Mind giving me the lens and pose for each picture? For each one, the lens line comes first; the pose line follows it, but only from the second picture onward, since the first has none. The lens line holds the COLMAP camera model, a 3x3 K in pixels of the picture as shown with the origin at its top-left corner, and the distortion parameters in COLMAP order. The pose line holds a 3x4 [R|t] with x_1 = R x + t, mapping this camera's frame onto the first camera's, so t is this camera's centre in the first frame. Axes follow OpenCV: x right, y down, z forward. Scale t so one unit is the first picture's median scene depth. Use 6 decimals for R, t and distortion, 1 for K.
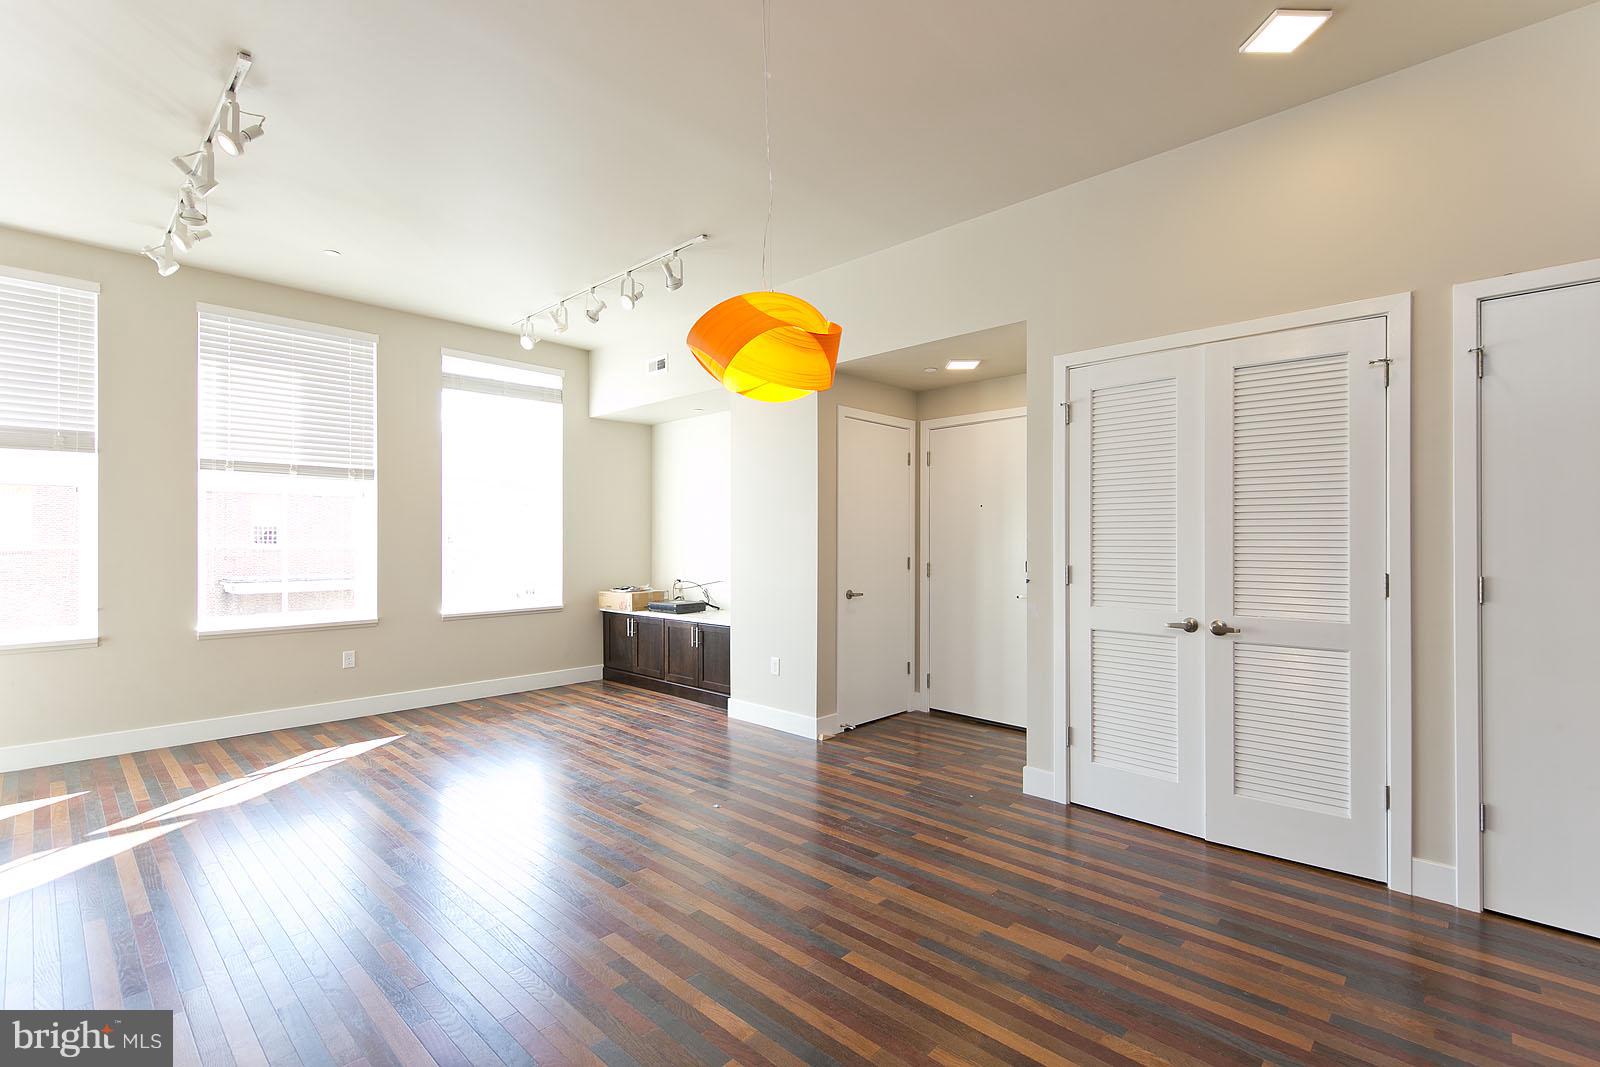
lens RADIAL K [[724.2, 0, 800.9], [0, 724.2, 539.9], [0, 0, 1]] dist [0.007603, -0.000239]
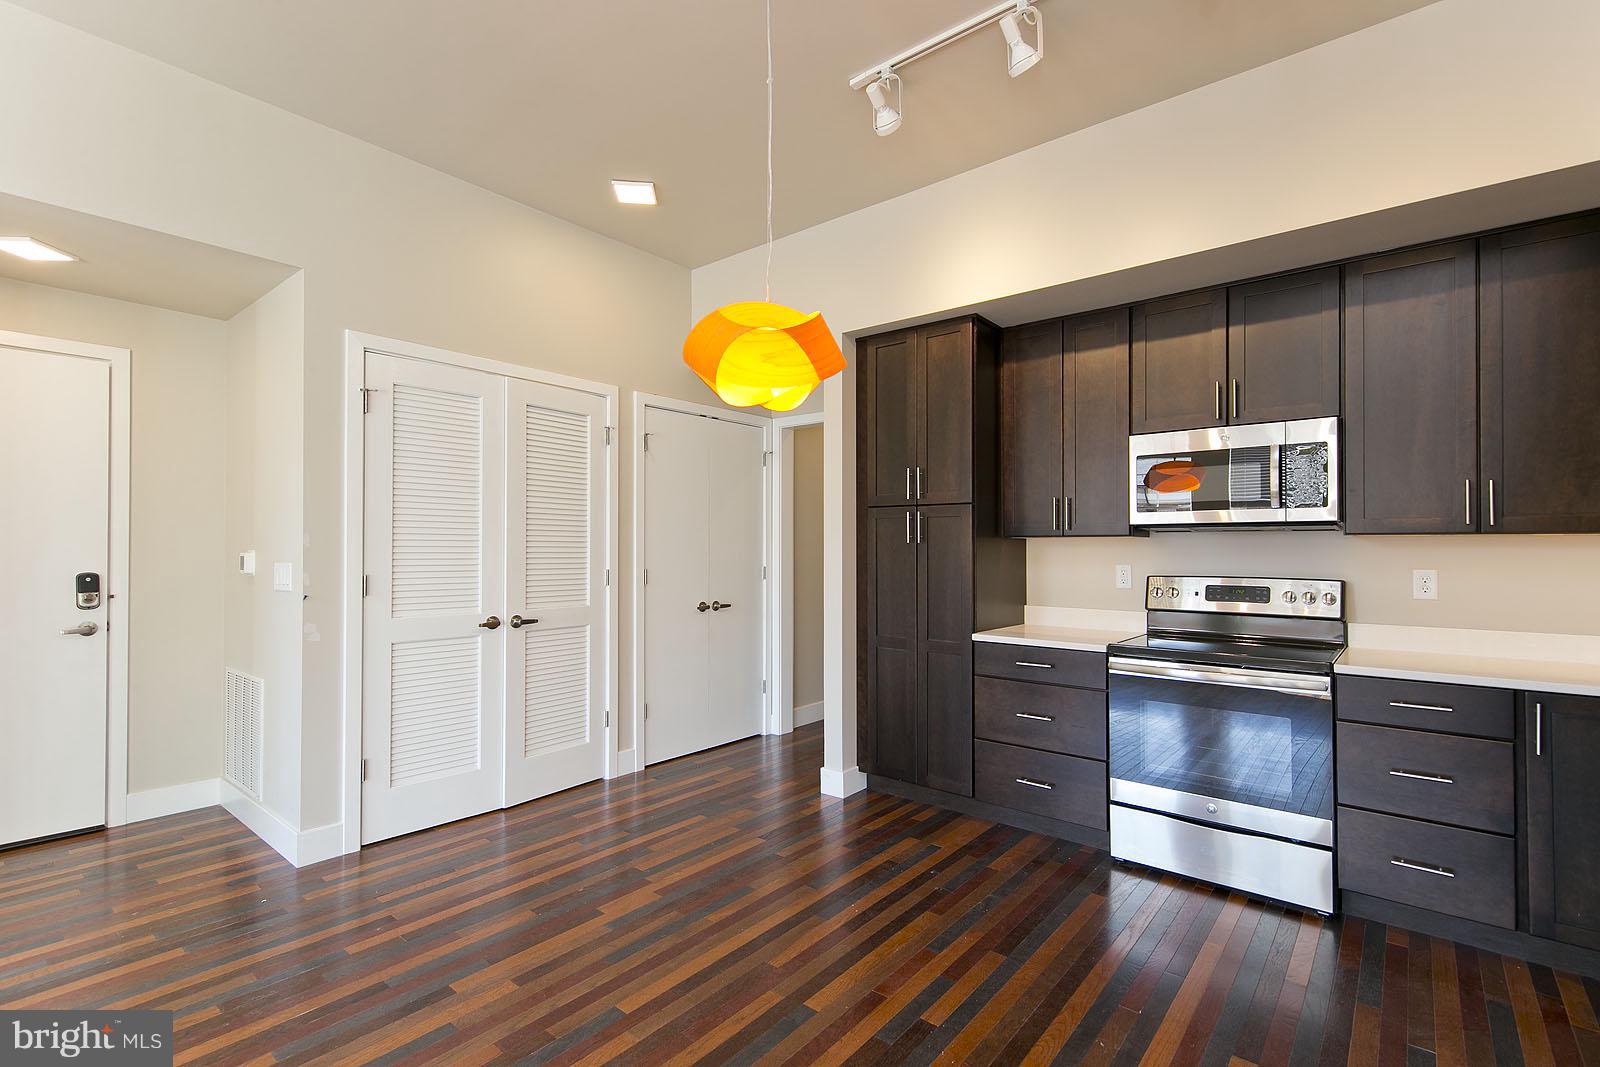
lens RADIAL K [[724.2, 0, 800.9], [0, 724.2, 539.9], [0, 0, 1]] dist [0.007603, -0.000239]
pose [[-0.063950, 0.009817, 0.997905, -0.623665], [-0.006042, 0.999929, -0.010224, -0.001264], [-0.997935, -0.006683, -0.063887, 0.613420]]
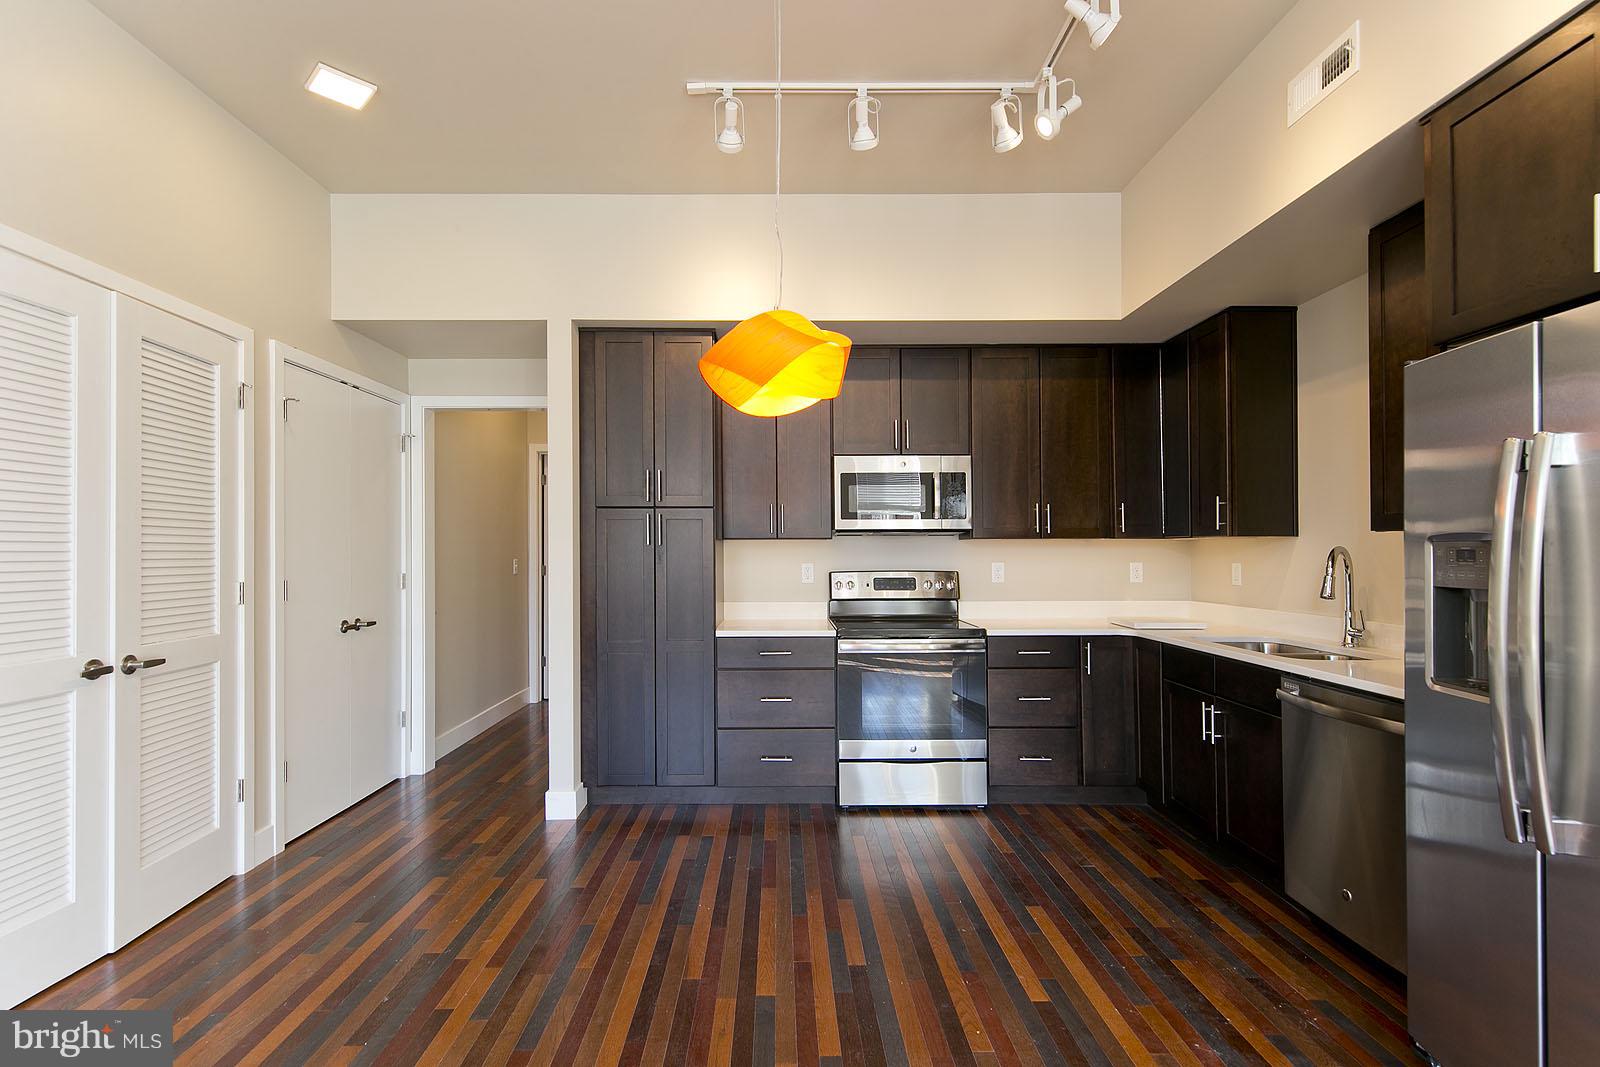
lens RADIAL K [[752.6, 0, 775.7], [0, 752.6, 536.5], [0, 0, 1]] dist [0.009156, -0.000289]
pose [[-0.689355, 0.012694, 0.724312, -0.485834], [-0.000566, 0.999837, -0.018062, -0.000881], [-0.724423, -0.012862, -0.689235, 1.049961]]
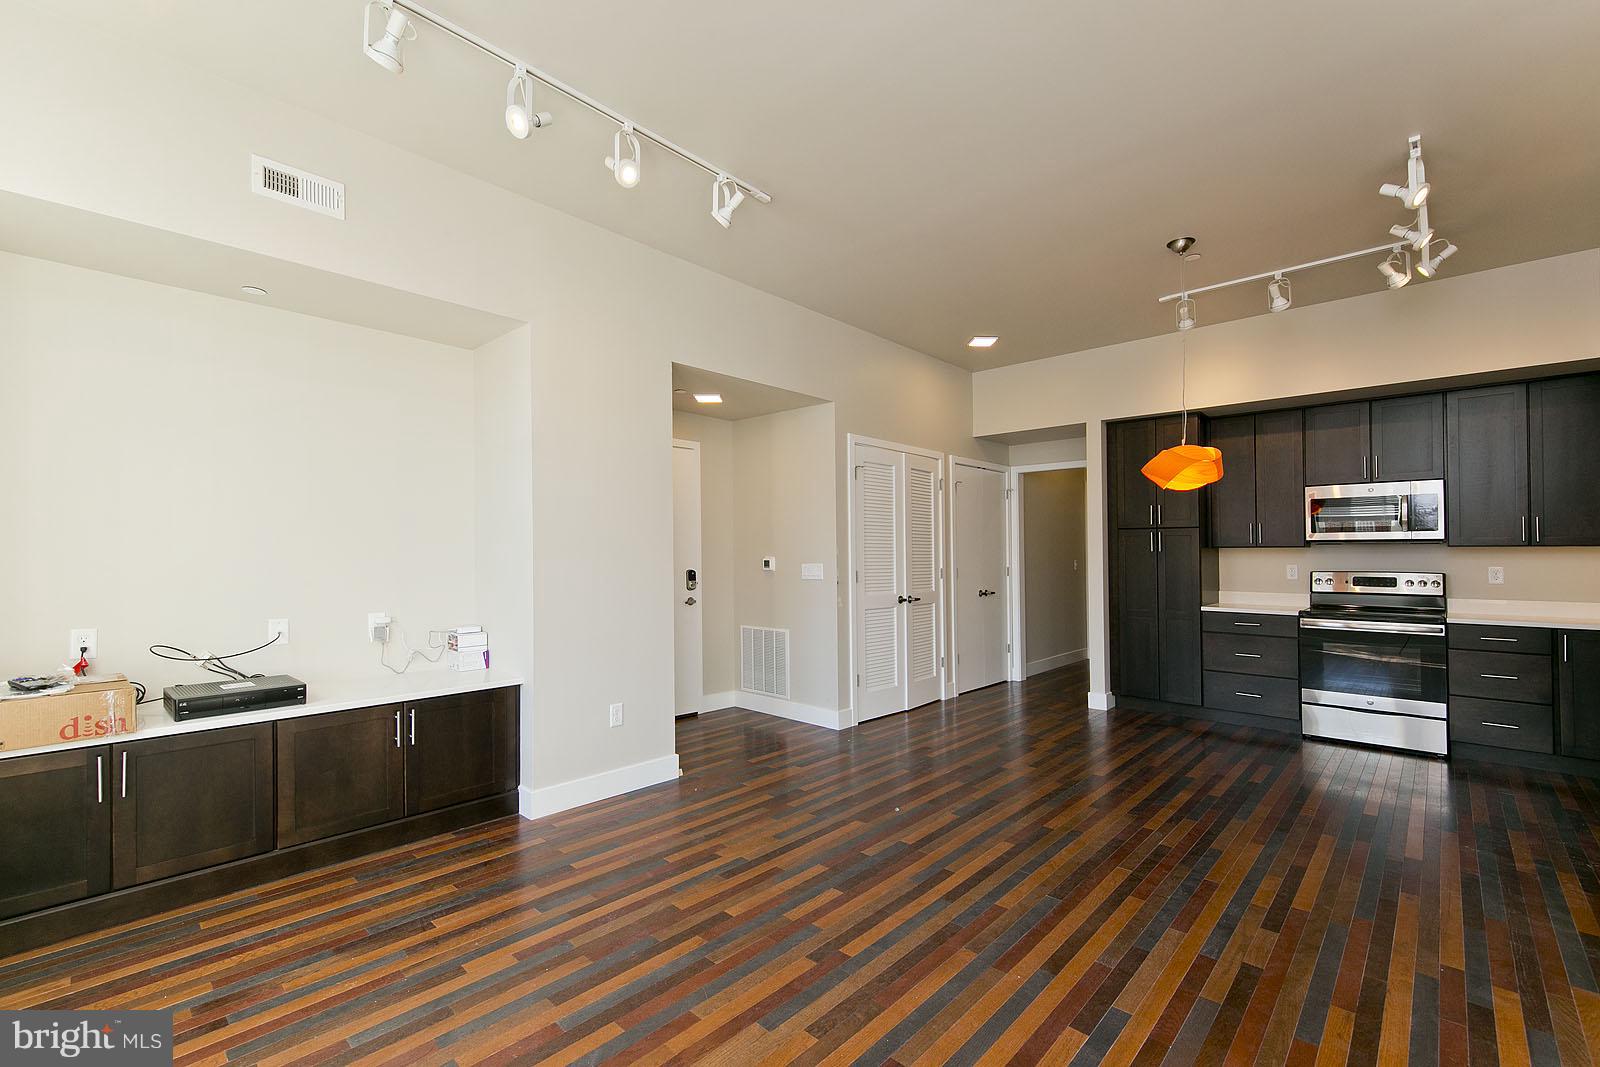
lens RADIAL K [[690.5, 0, 774.5], [0, 690.5, 541.7], [0, 0, 1]] dist [0.001789, -0.000303]
pose [[0.003266, 0.016636, 0.999856, -1.279053], [-0.003697, 0.999855, -0.016624, -0.001067], [-0.999988, -0.003642, 0.003327, 1.347031]]
